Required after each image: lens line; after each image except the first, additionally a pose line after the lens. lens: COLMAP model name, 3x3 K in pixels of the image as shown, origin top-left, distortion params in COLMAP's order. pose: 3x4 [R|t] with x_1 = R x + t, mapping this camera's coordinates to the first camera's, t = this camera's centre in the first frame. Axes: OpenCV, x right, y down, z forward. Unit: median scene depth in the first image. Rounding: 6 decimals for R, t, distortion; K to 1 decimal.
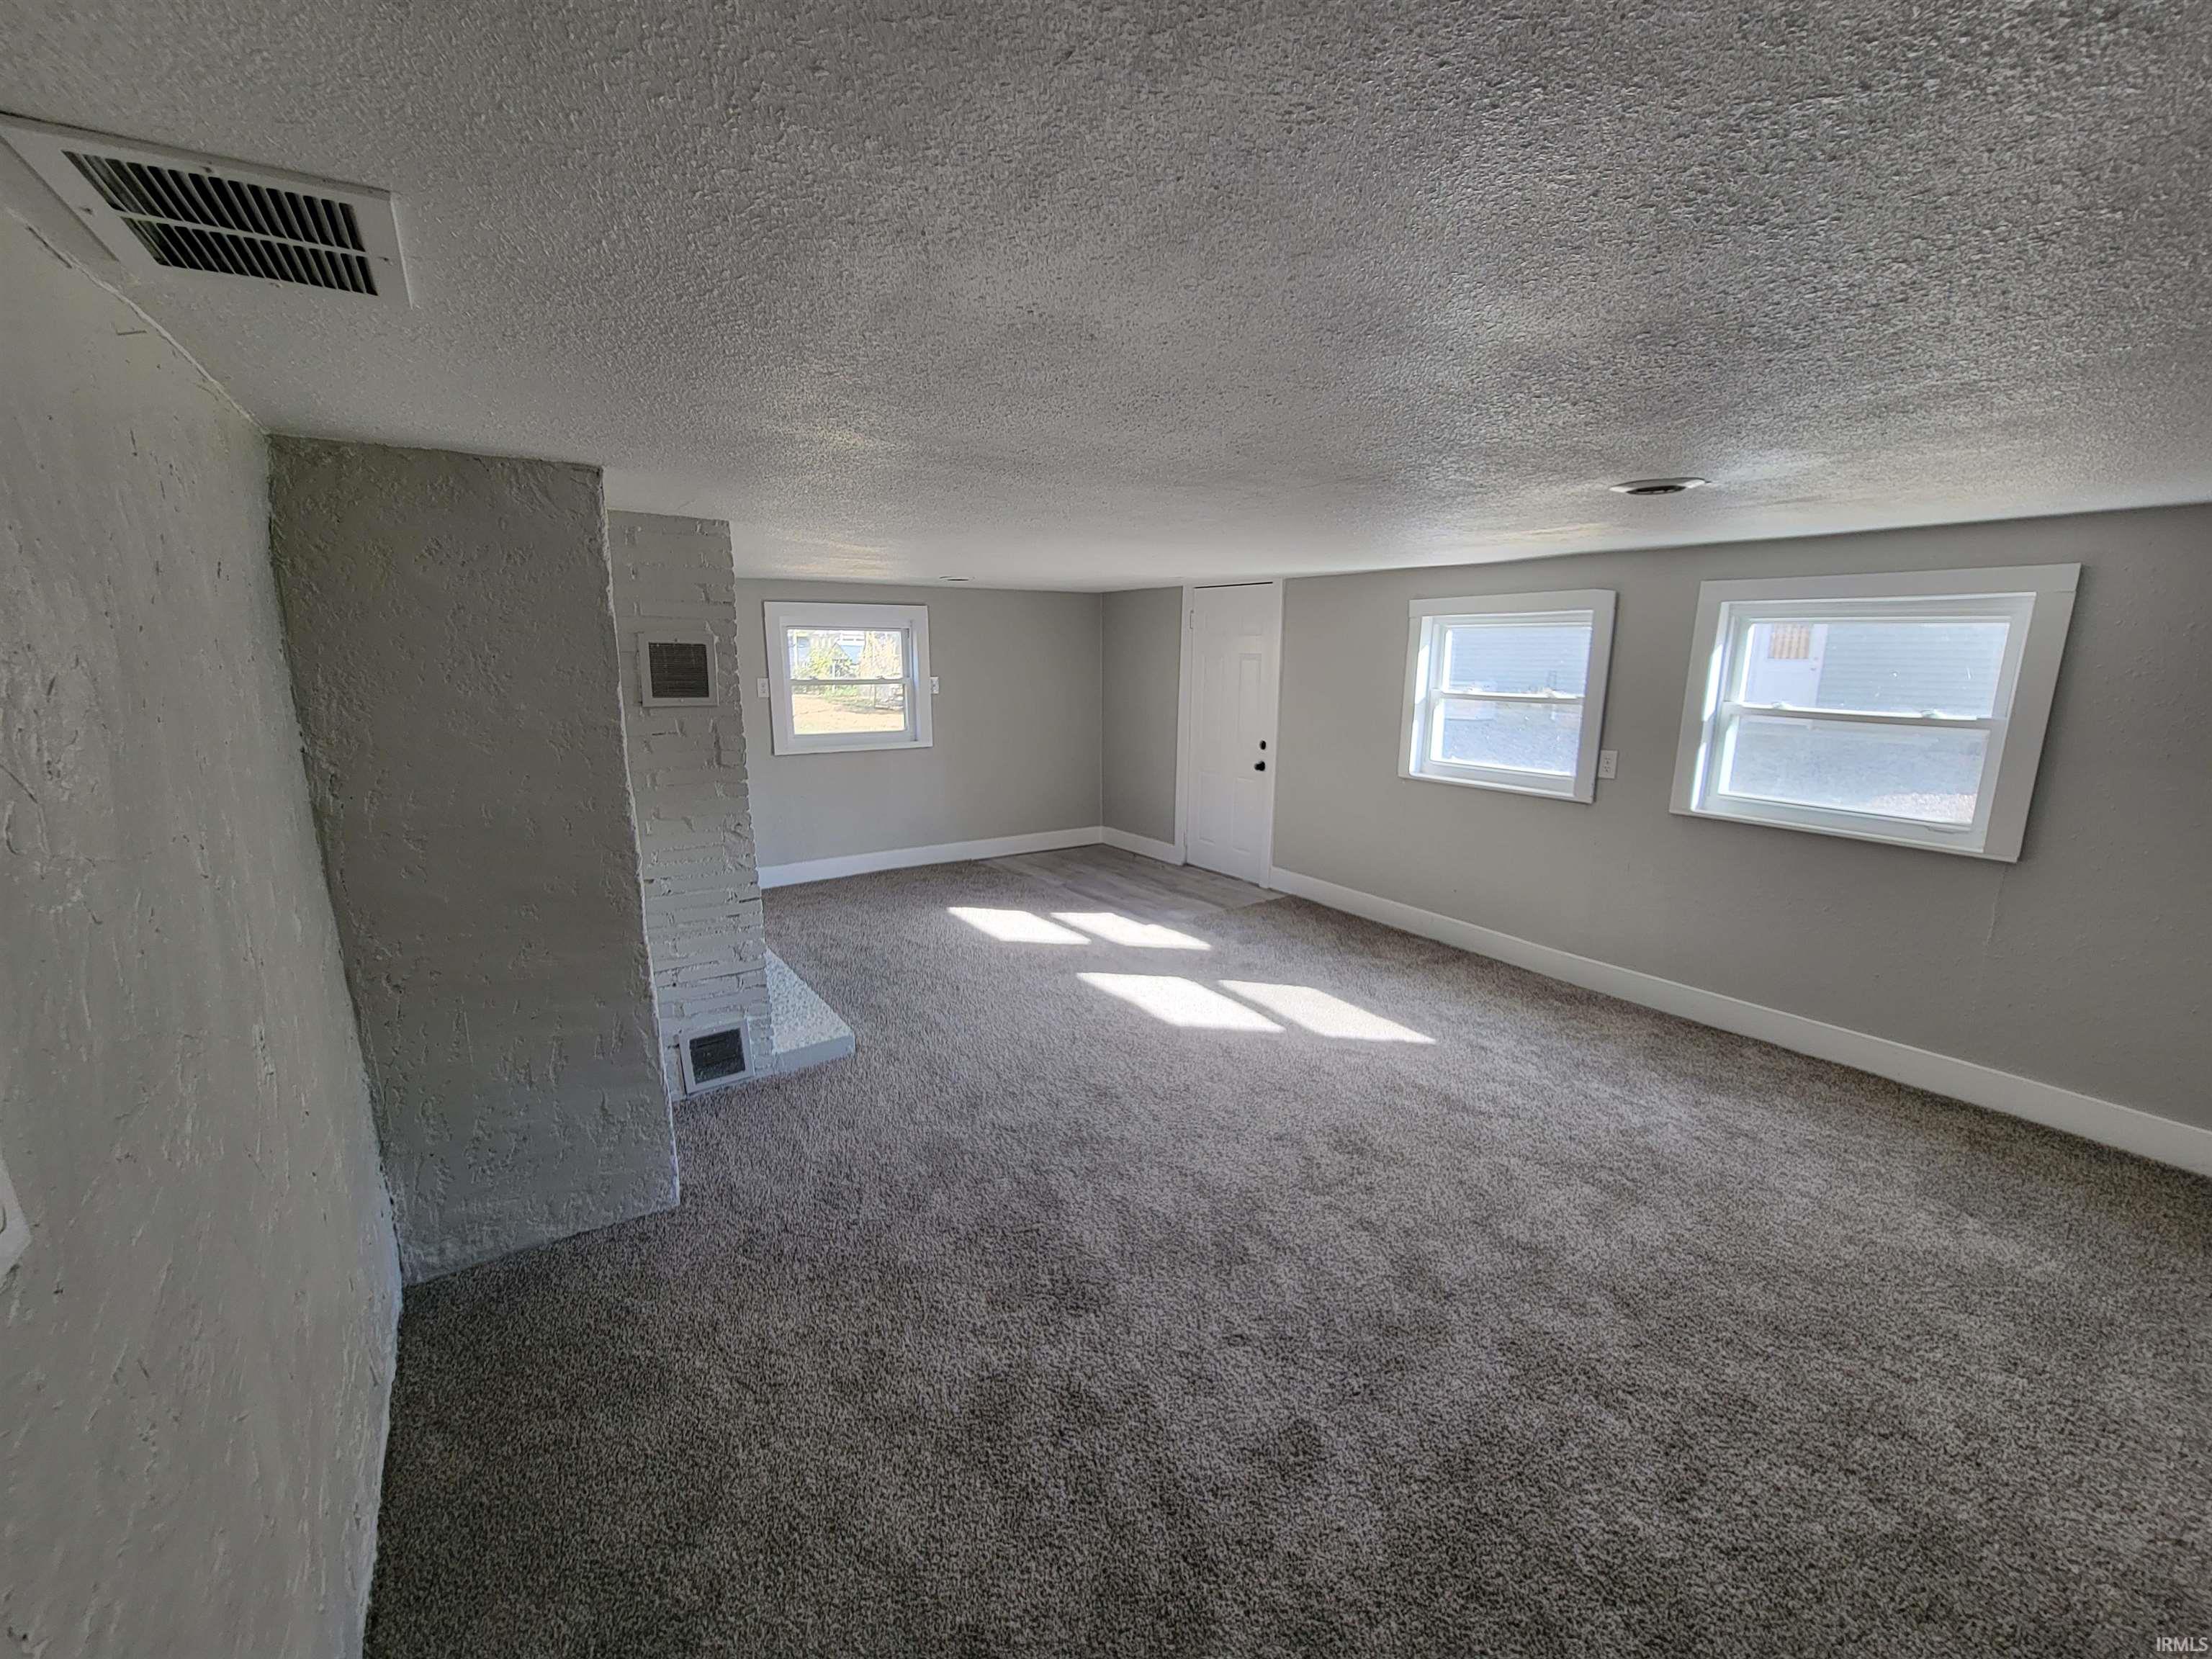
lens RADIAL K [[906.9, 0, 1113.4], [0, 906.9, 838.2], [0, 0, 1]] dist [-0.010400, 0.000046]
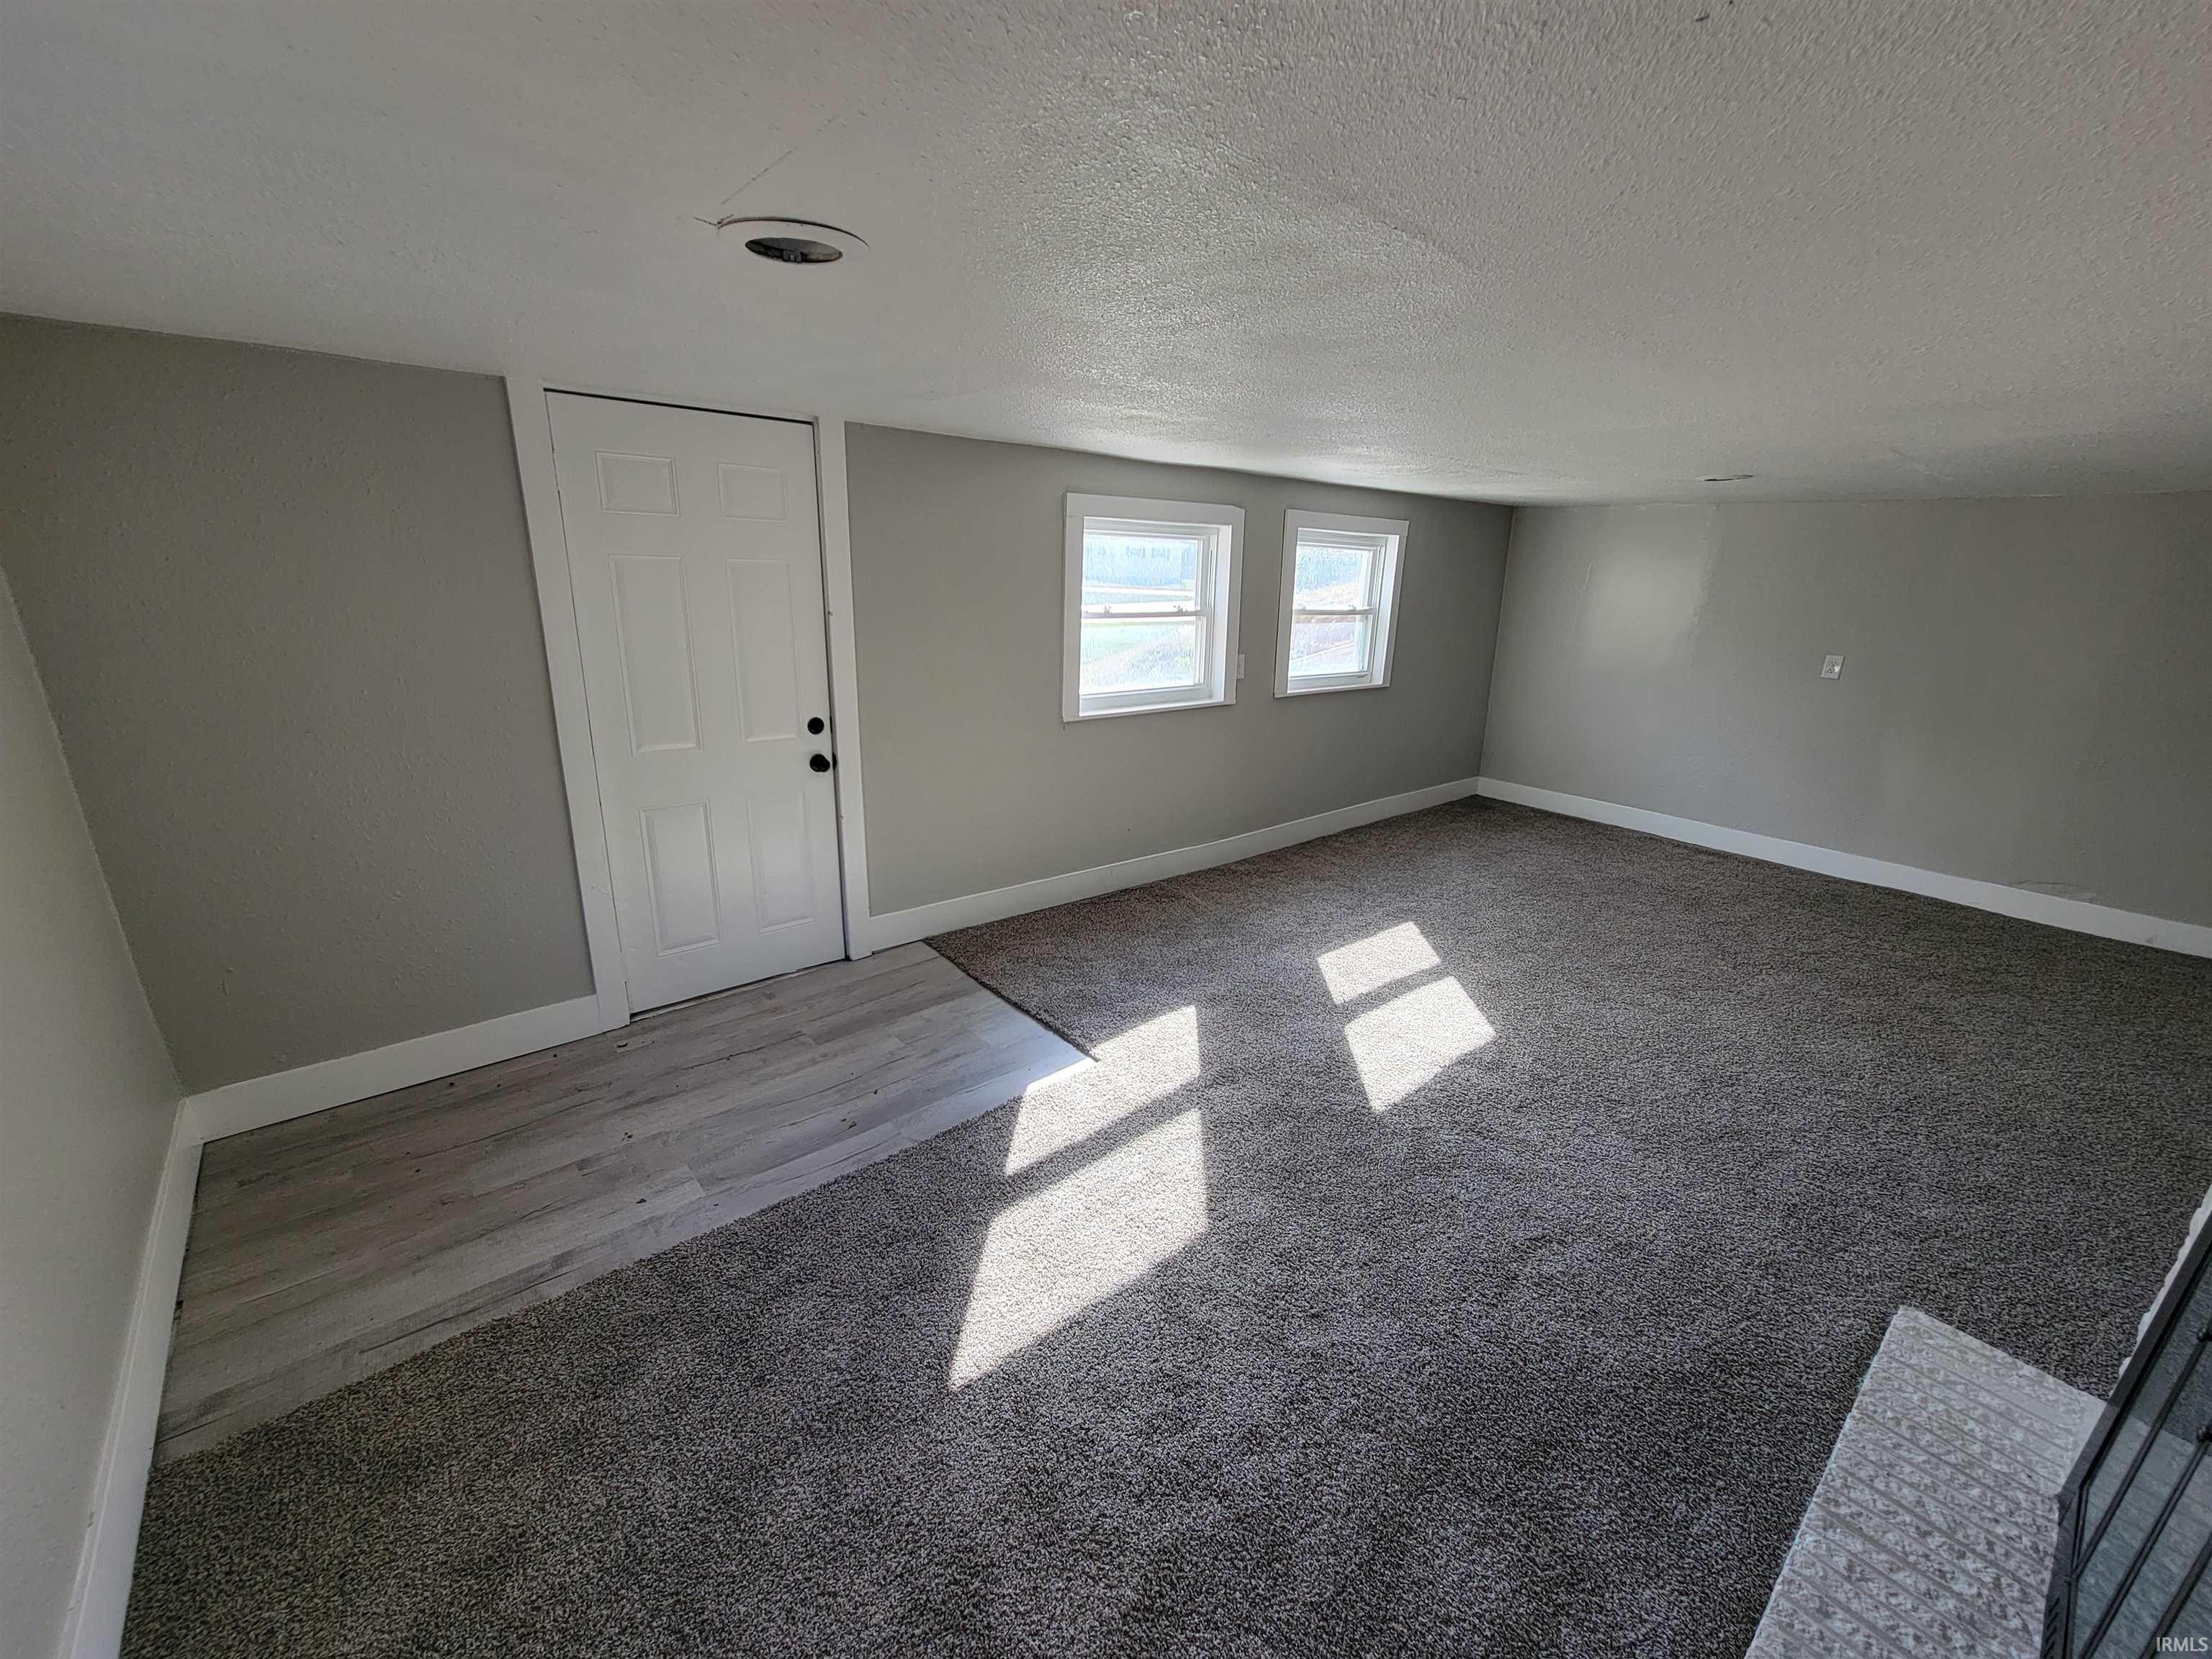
lens RADIAL K [[906.9, 0, 1113.4], [0, 906.9, 838.2], [0, 0, 1]] dist [-0.010400, 0.000046]
pose [[-0.097487, -0.300433, 0.948808, -0.548778], [0.169103, 0.934486, 0.313273, -0.246377], [-0.980765, 0.190986, -0.040296, 1.157467]]
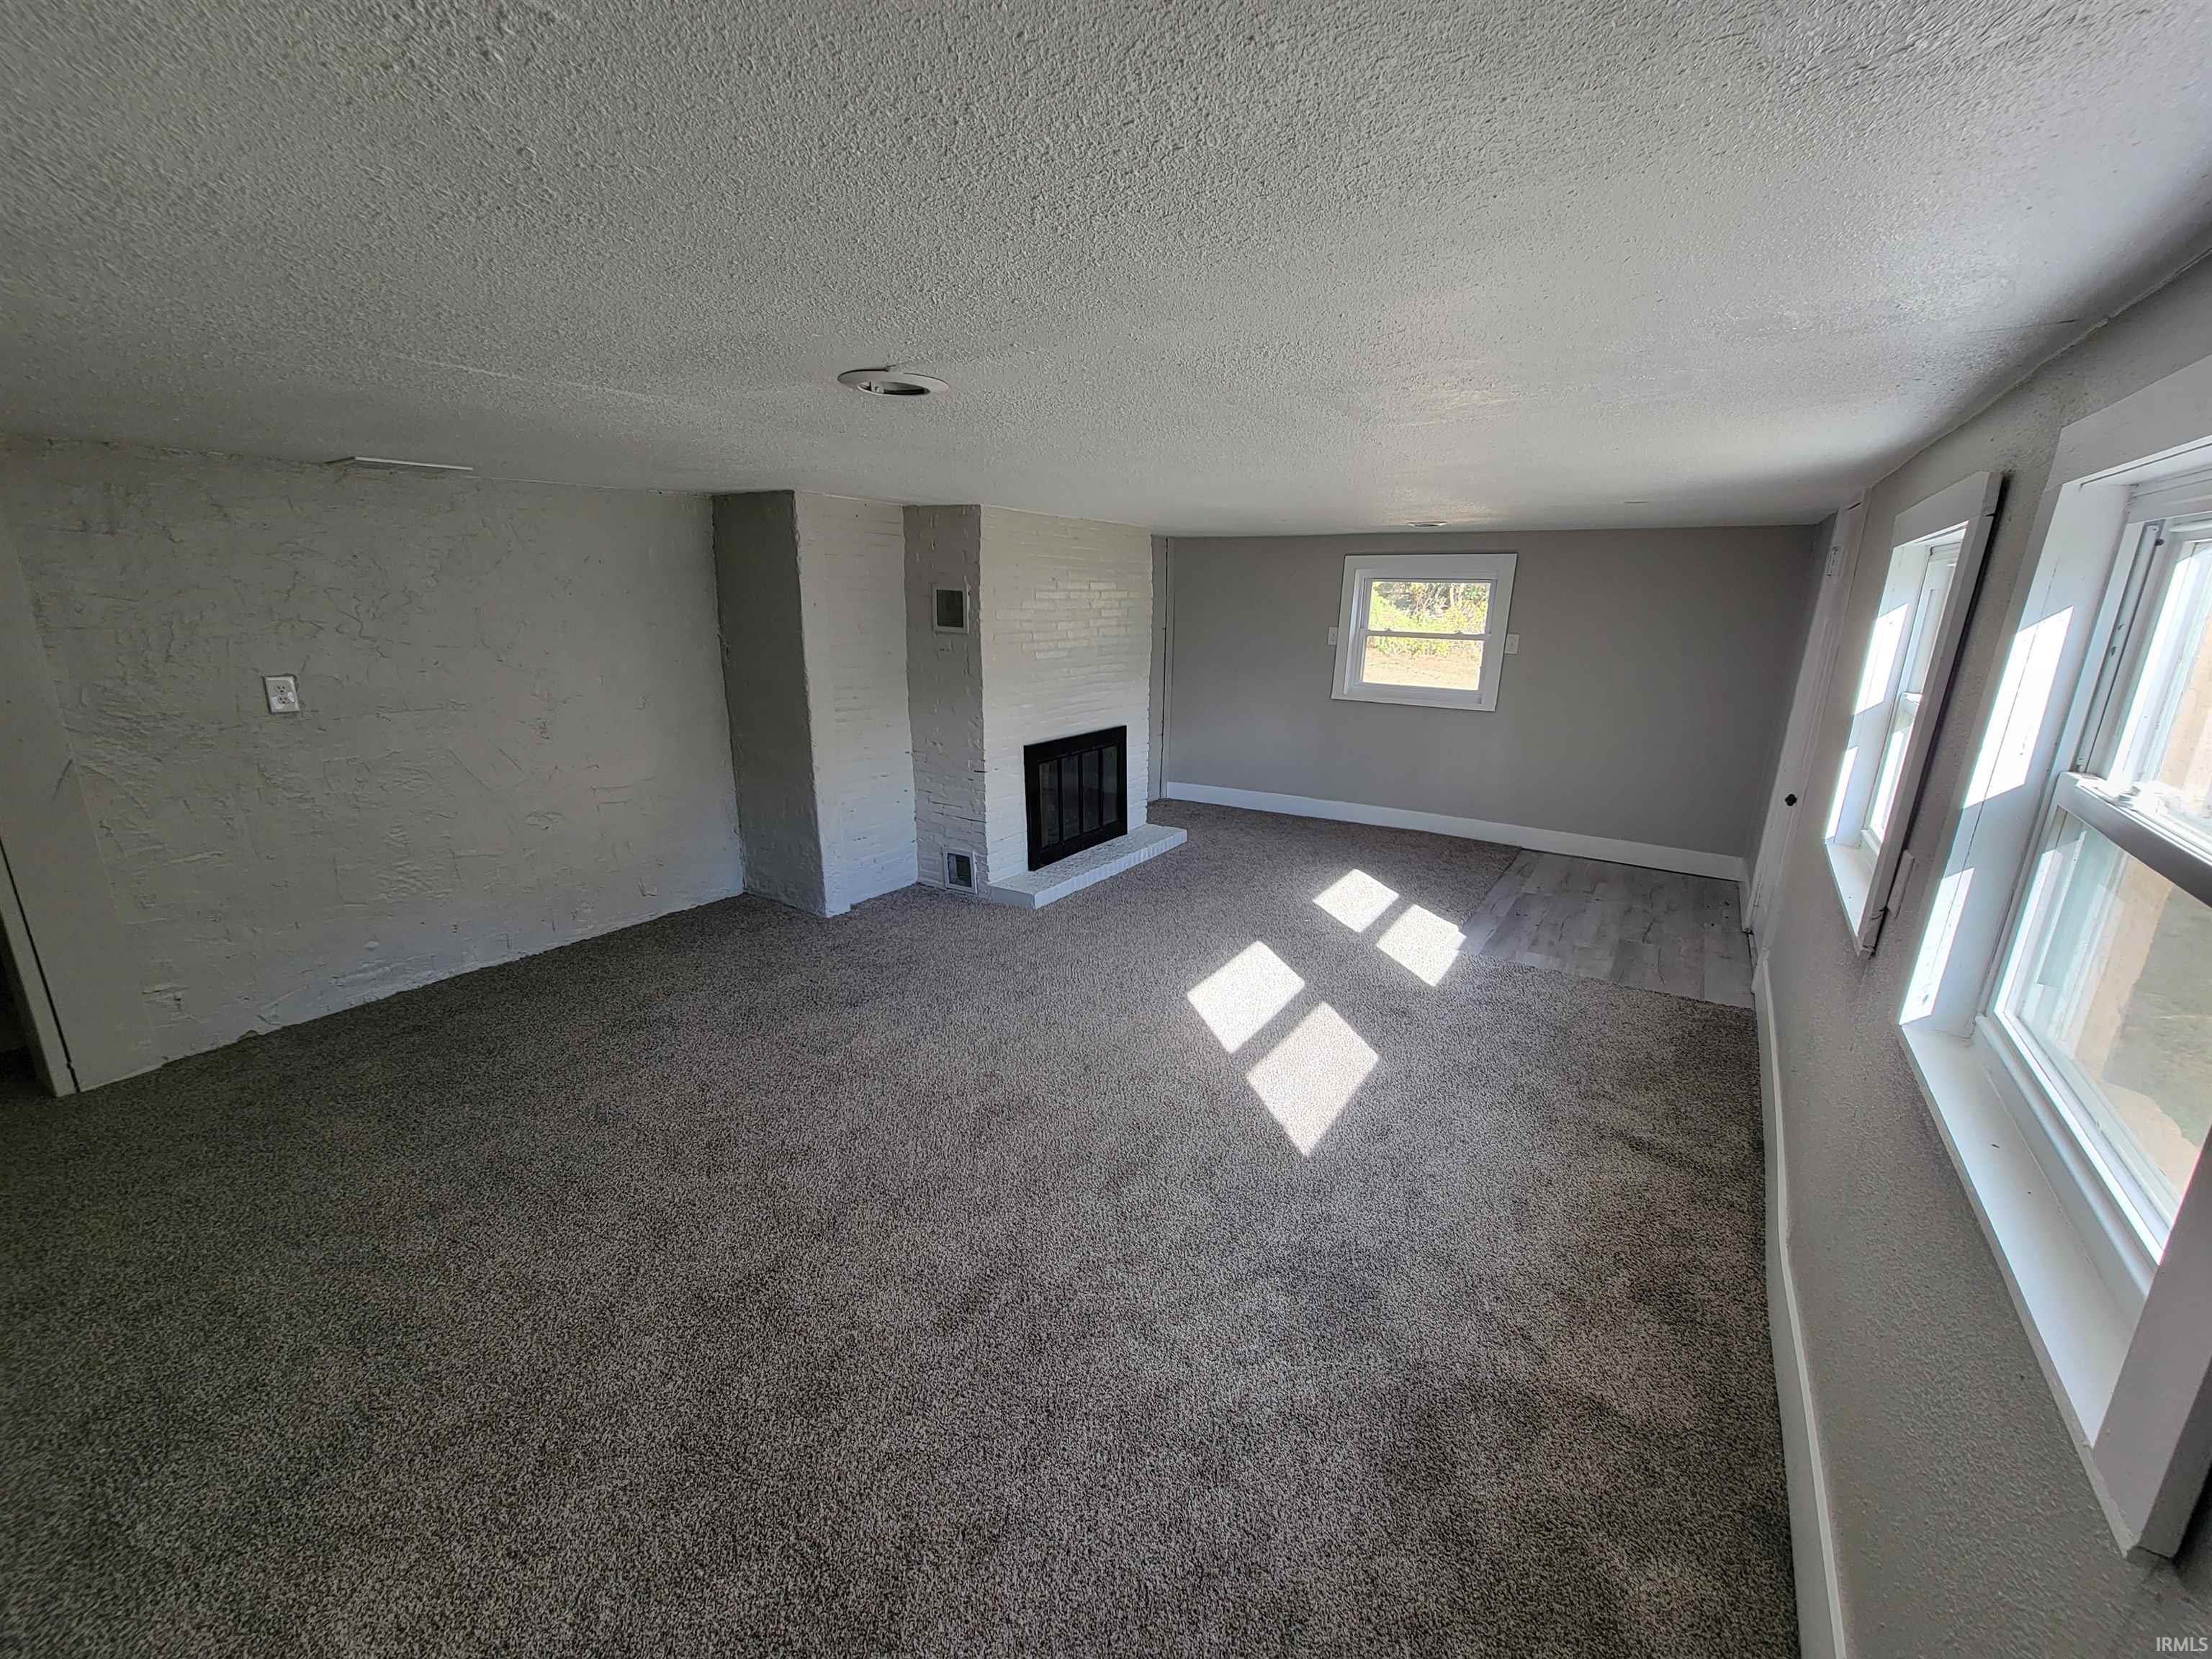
lens RADIAL K [[906.9, 0, 1113.4], [0, 906.9, 838.2], [0, 0, 1]] dist [-0.010400, 0.000046]
pose [[0.382359, 0.244848, -0.890983, 0.727854], [-0.202465, 0.963021, 0.177759, -0.094797], [0.901559, 0.112425, 0.417793, 0.442289]]
